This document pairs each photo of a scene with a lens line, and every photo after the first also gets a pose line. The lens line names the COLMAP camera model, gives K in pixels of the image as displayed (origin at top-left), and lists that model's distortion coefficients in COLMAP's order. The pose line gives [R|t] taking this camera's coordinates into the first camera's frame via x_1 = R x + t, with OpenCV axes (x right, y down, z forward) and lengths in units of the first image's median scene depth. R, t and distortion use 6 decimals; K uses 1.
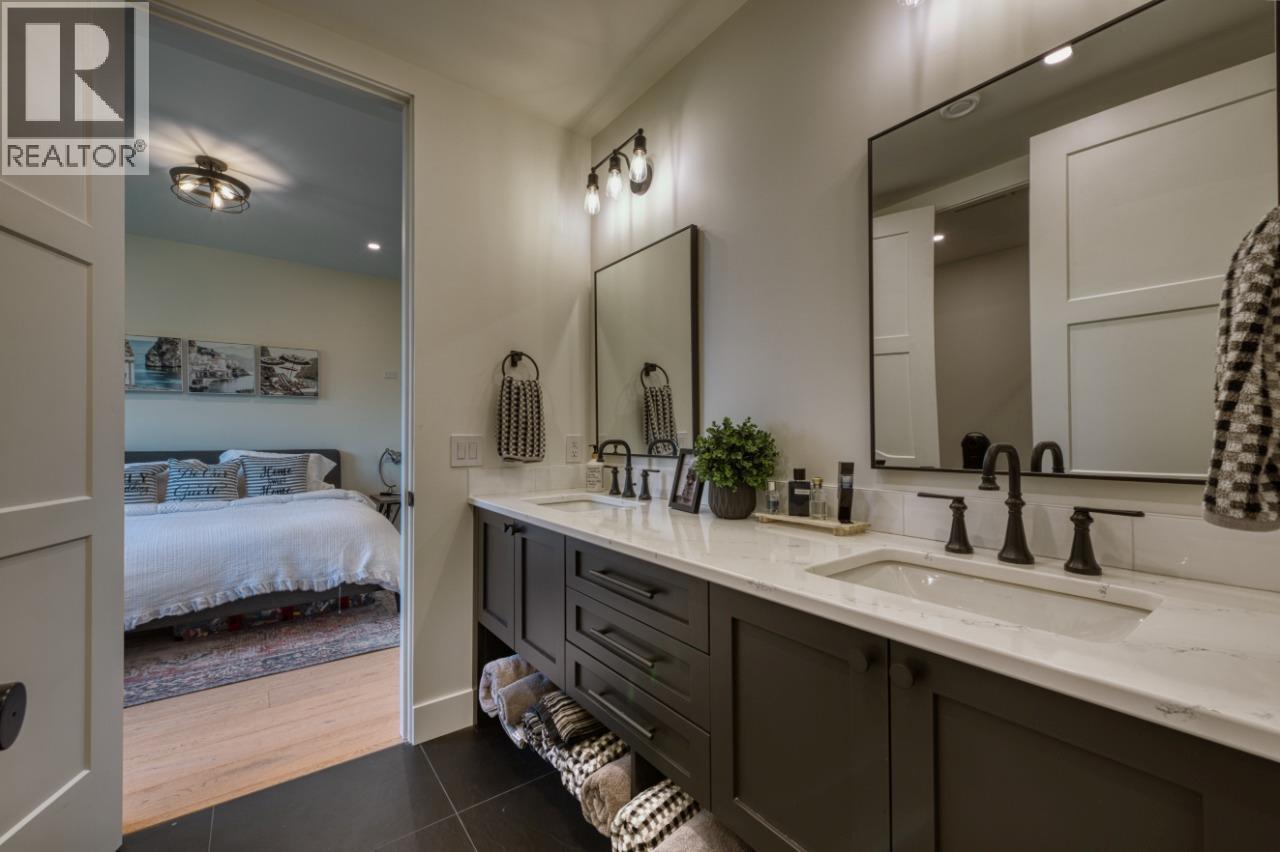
lens RADIAL K [[514.2, 0, 649.3], [0, 514.2, 429.3], [0, 0, 1]] dist [-0.002584, -0.000202]
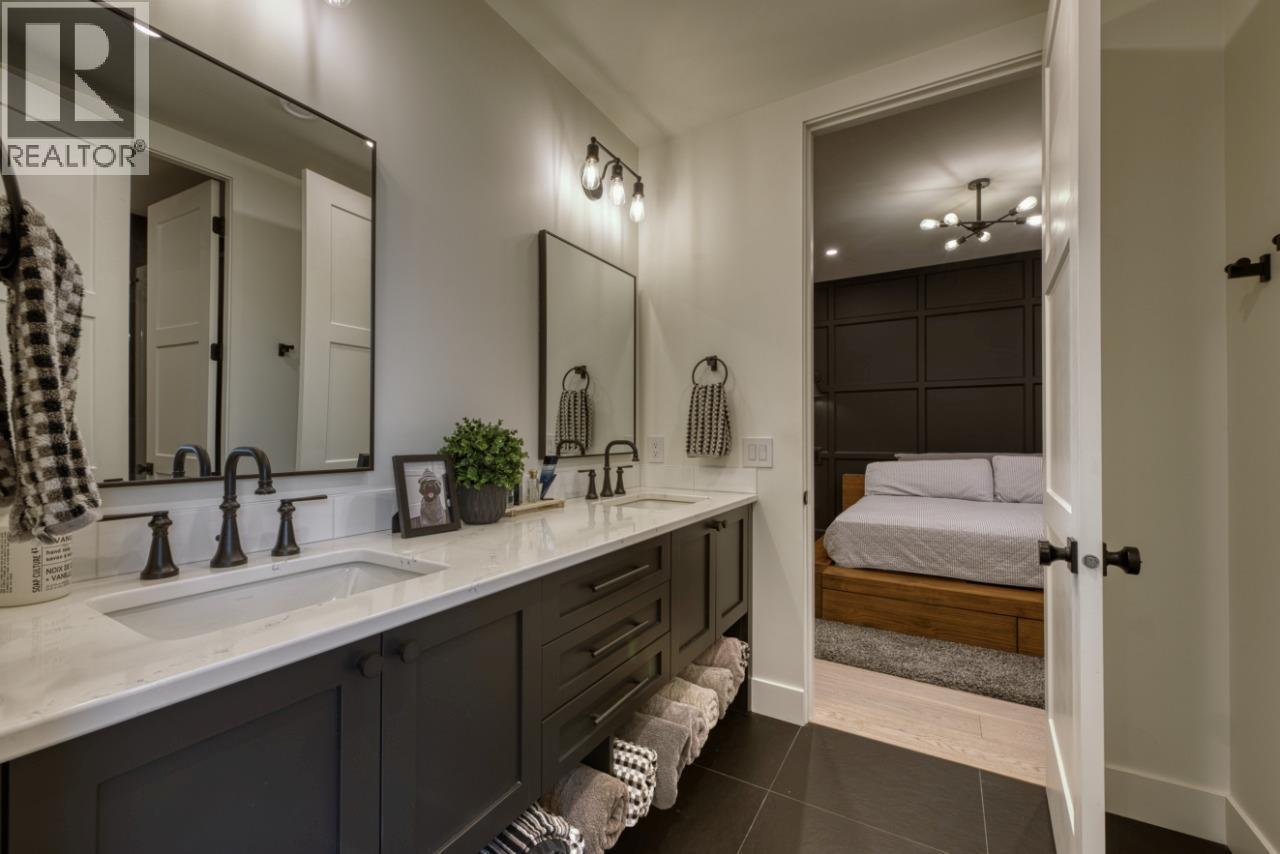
lens RADIAL K [[514.2, 0, 648.9], [0, 514.2, 431.4], [0, 0, 1]] dist [-0.002584, -0.000202]
pose [[-0.375848, 0.008254, 0.926644, -0.886068], [-0.008559, 0.999887, -0.012378, 0.012518], [-0.926642, -0.012583, -0.375735, 1.131922]]
